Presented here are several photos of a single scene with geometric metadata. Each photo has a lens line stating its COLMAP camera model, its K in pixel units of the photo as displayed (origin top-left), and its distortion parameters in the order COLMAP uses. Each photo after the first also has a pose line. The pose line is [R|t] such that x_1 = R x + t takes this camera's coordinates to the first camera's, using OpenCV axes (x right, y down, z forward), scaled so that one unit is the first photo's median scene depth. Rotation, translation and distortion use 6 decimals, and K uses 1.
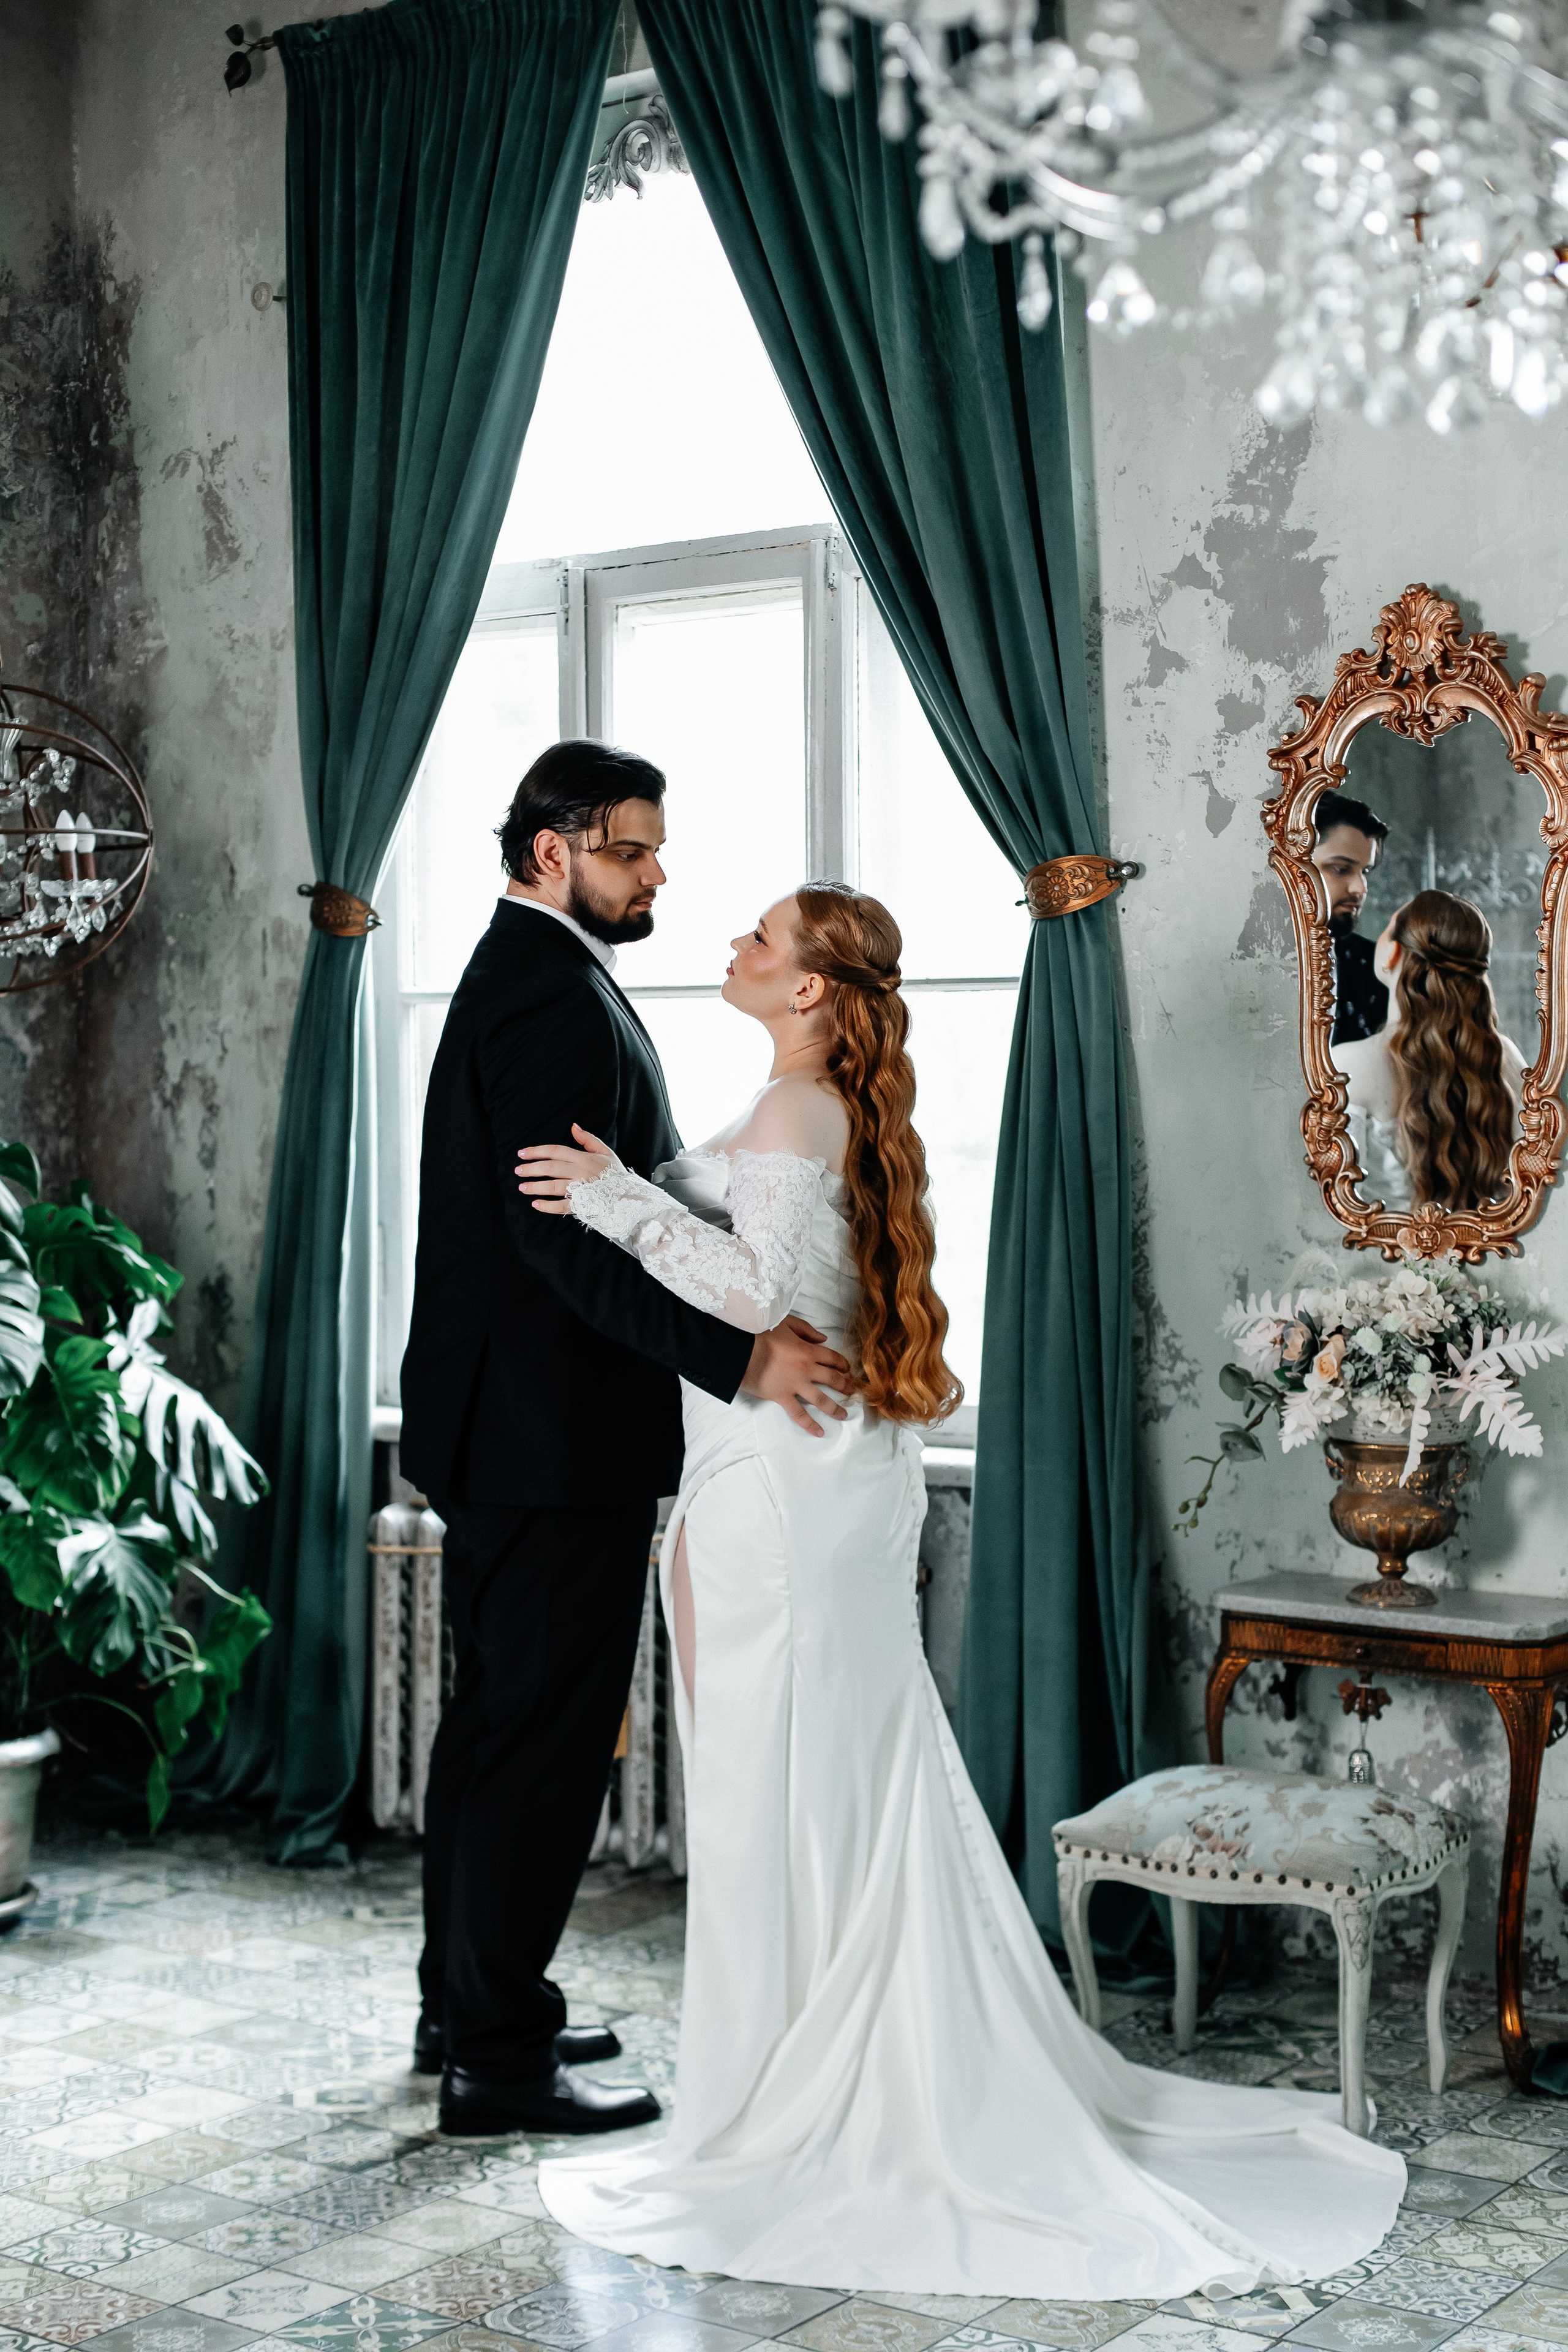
lens RADIAL K [[3418.4, 0, 789.8], [0, 3418.4, 1161.2], [0, 0, 1]] dist [-0.120545, 0.000000]
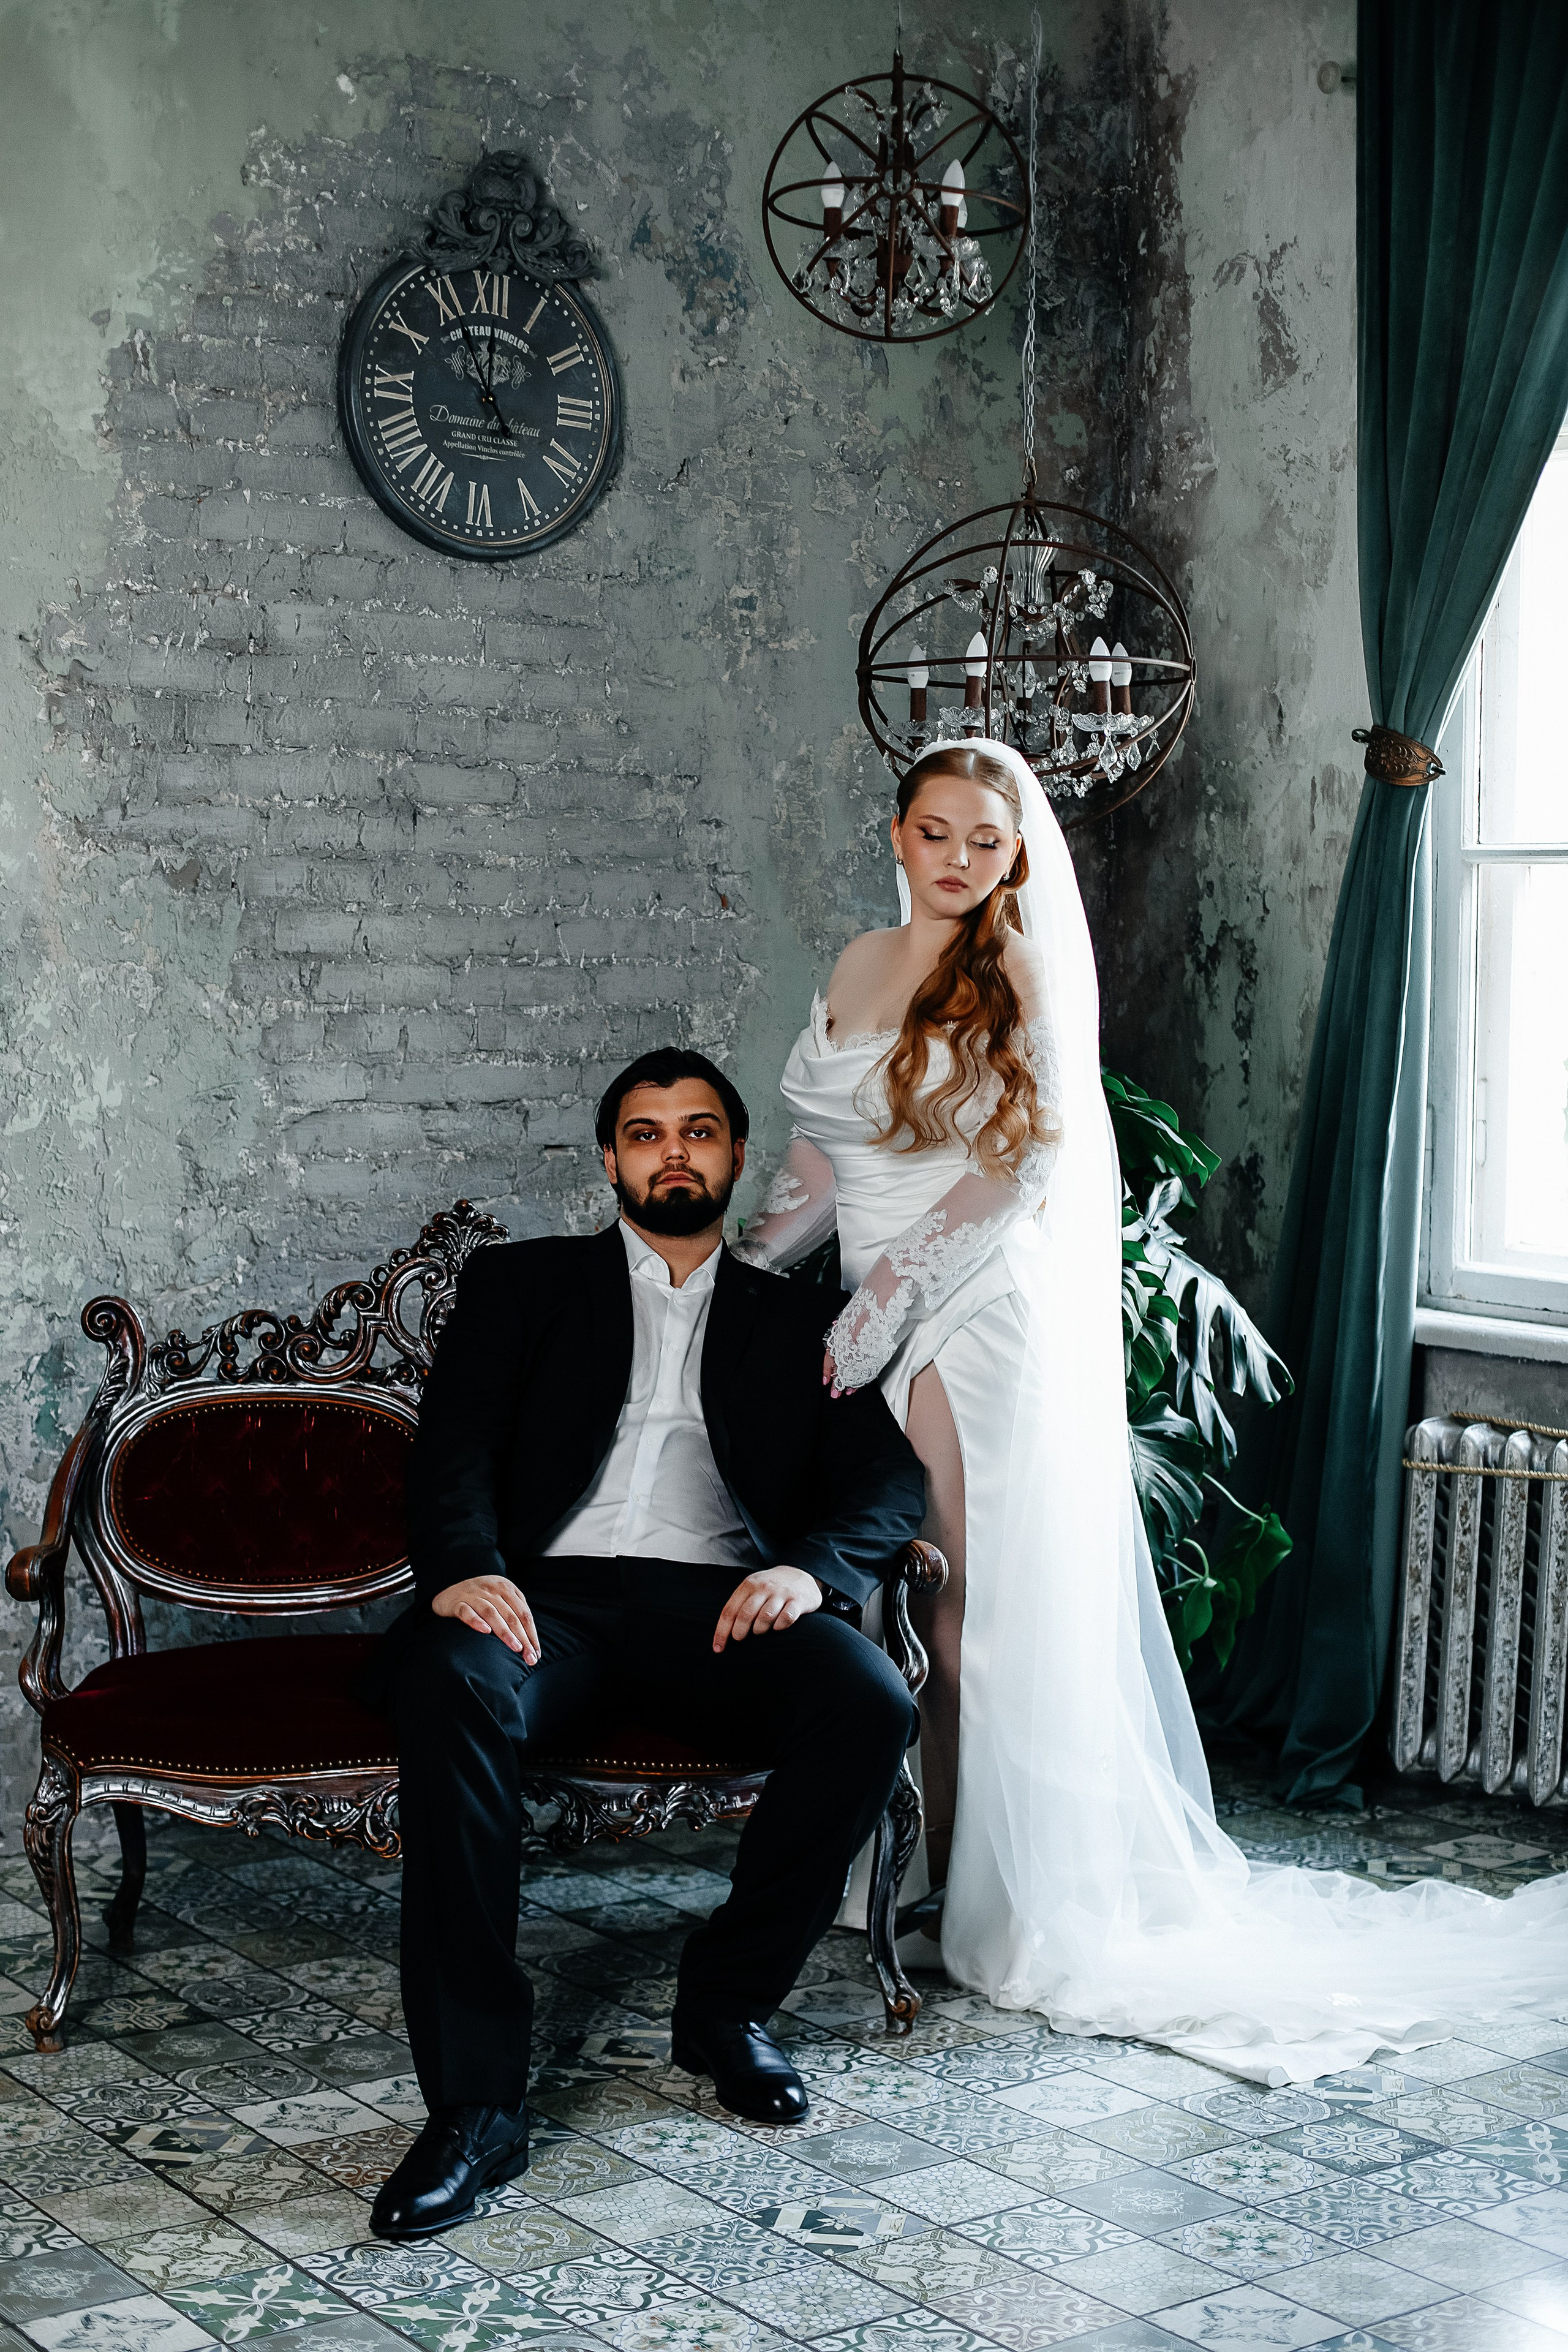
lens RADIAL K [[3418.4, 0, 785.0], [0, 3418.4, 1154.8], [0, 0, 1]] dist [-0.120545, 0.000000]
pose [[0.954298, 0.042031, -0.295885, -0.018917], [-0.034451, 0.998932, 0.030785, 0.011345], [0.296863, -0.019184, 0.954727, 0.105781]]
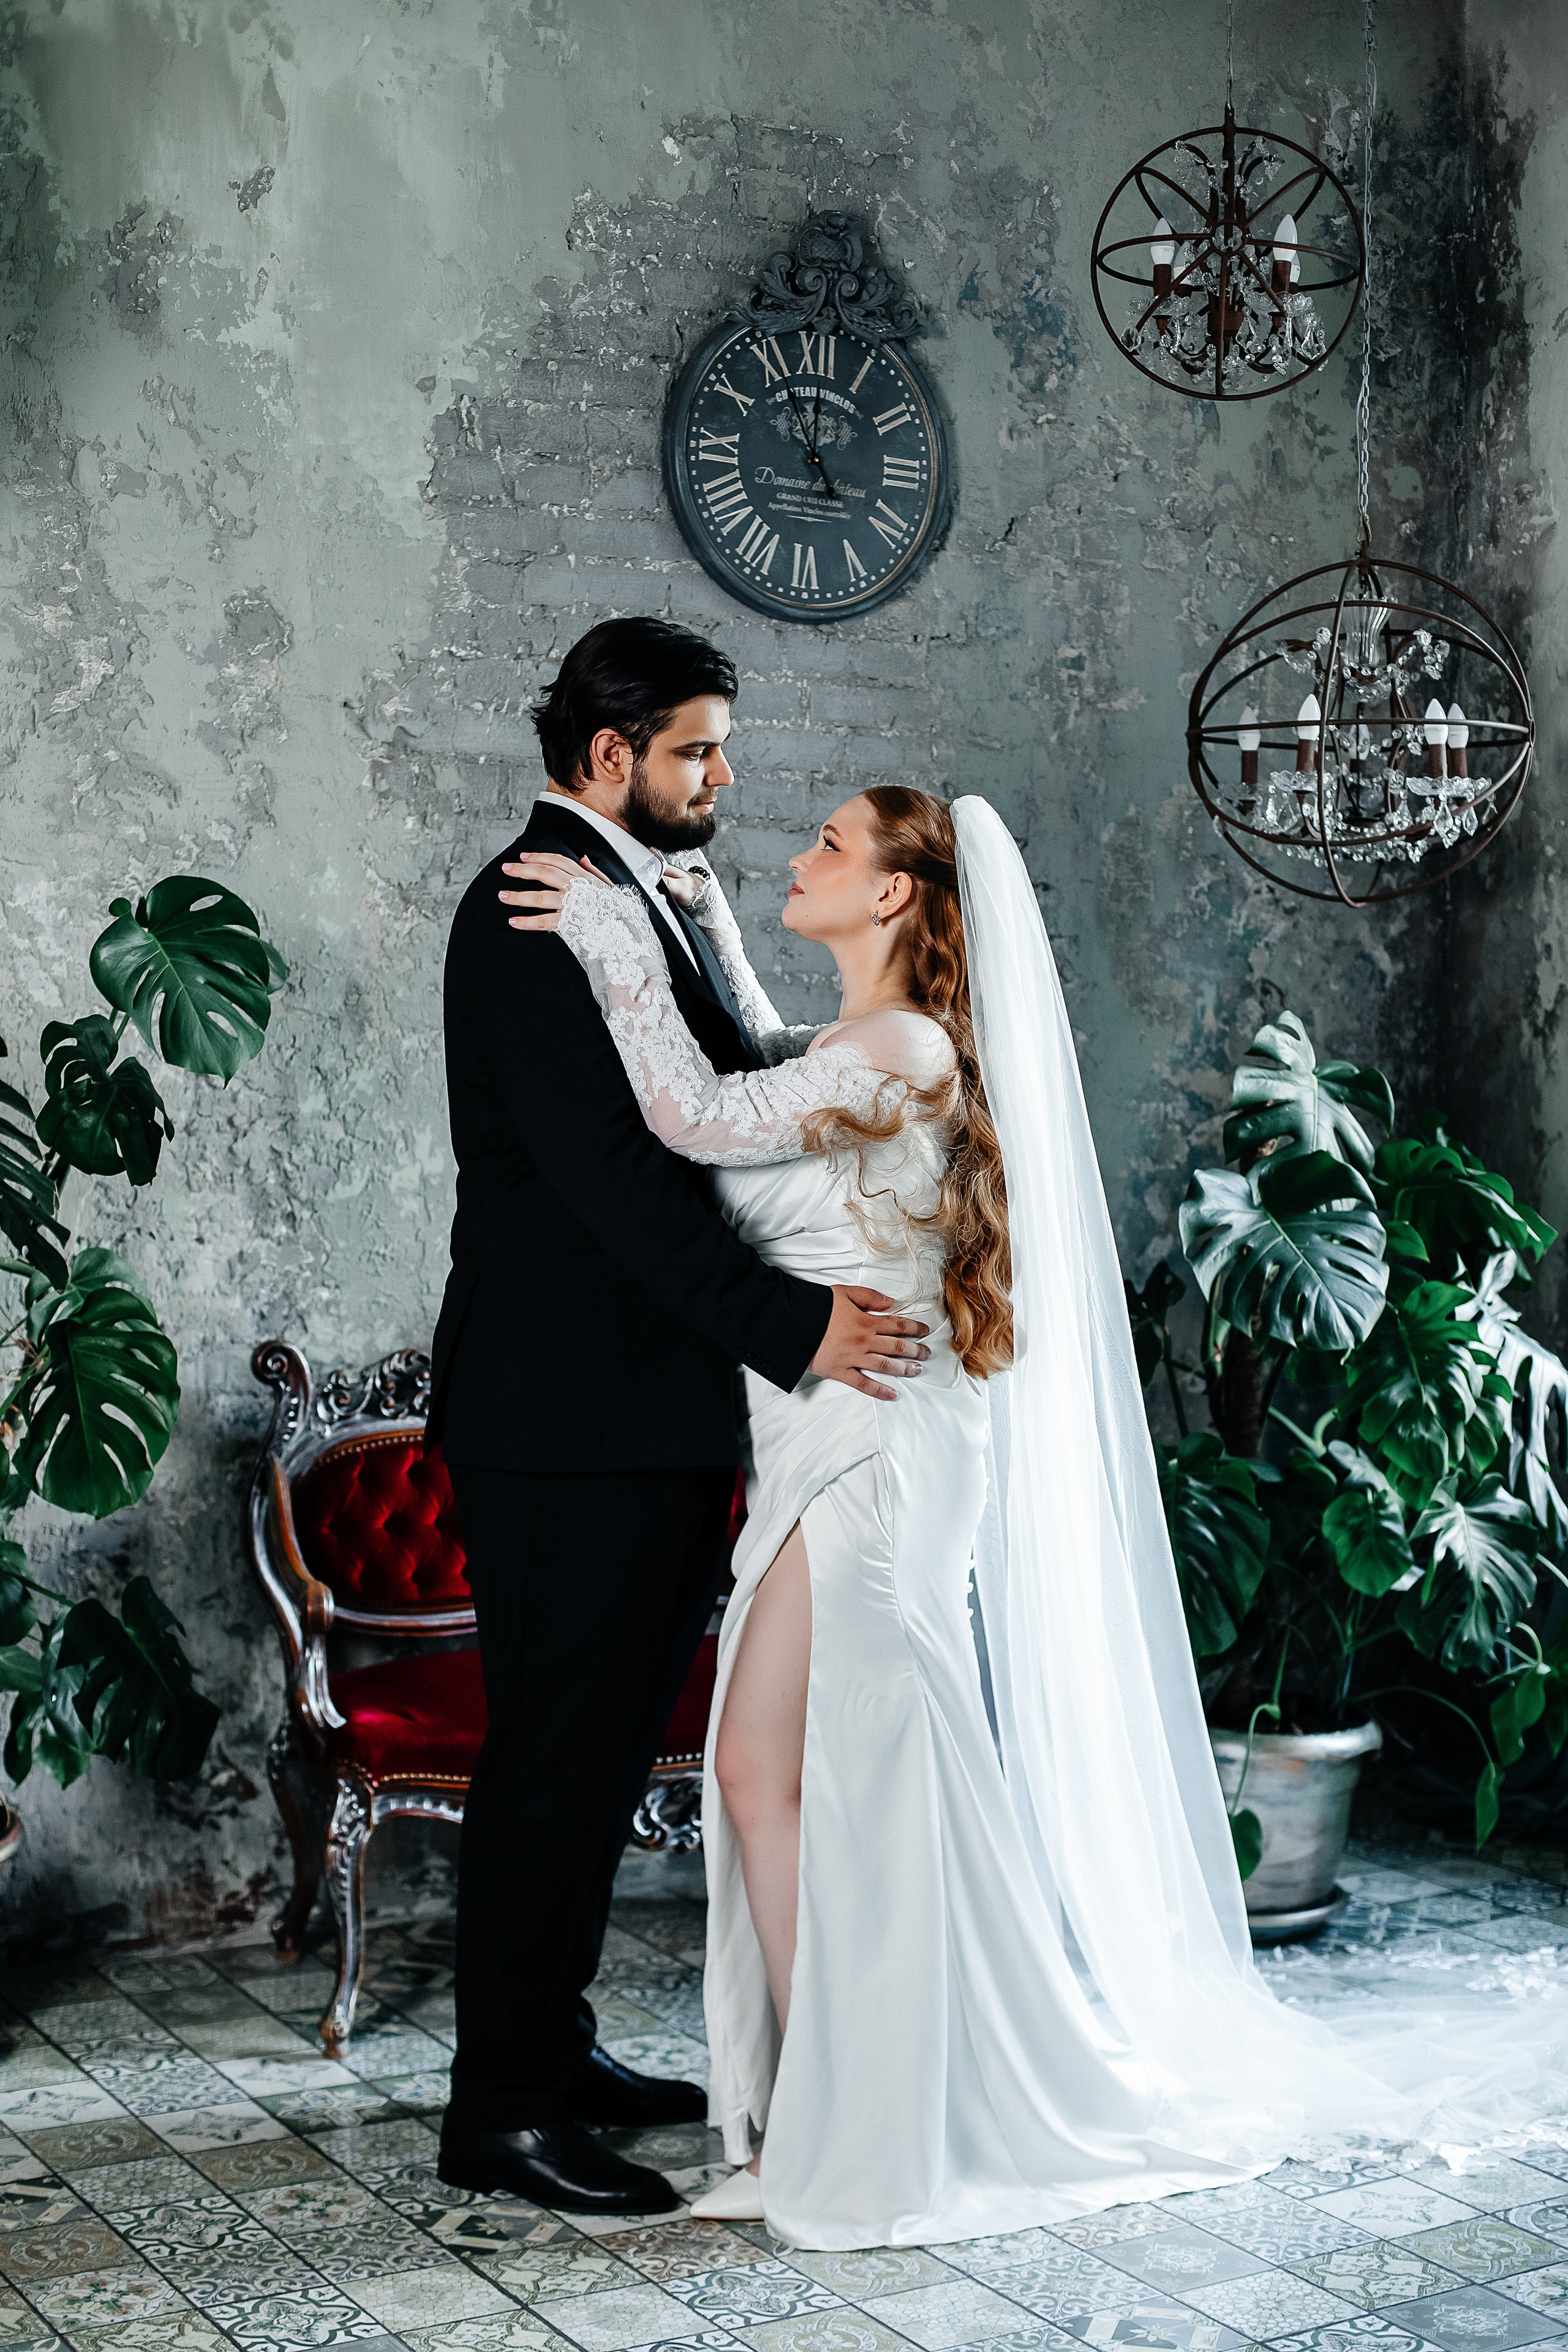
lens RADIAL K [[3418.4, 0, 780.3], [0, 3418.4, 1157.1], [0, 0, 1]] dist [-0.120545, 0.000000]
pose [[0.920542, 0.046110, -0.387913, -0.021769], [-0.038783, 0.998891, 0.026702, -0.000126], [0.388714, -0.009536, 0.921309, 0.117578]]
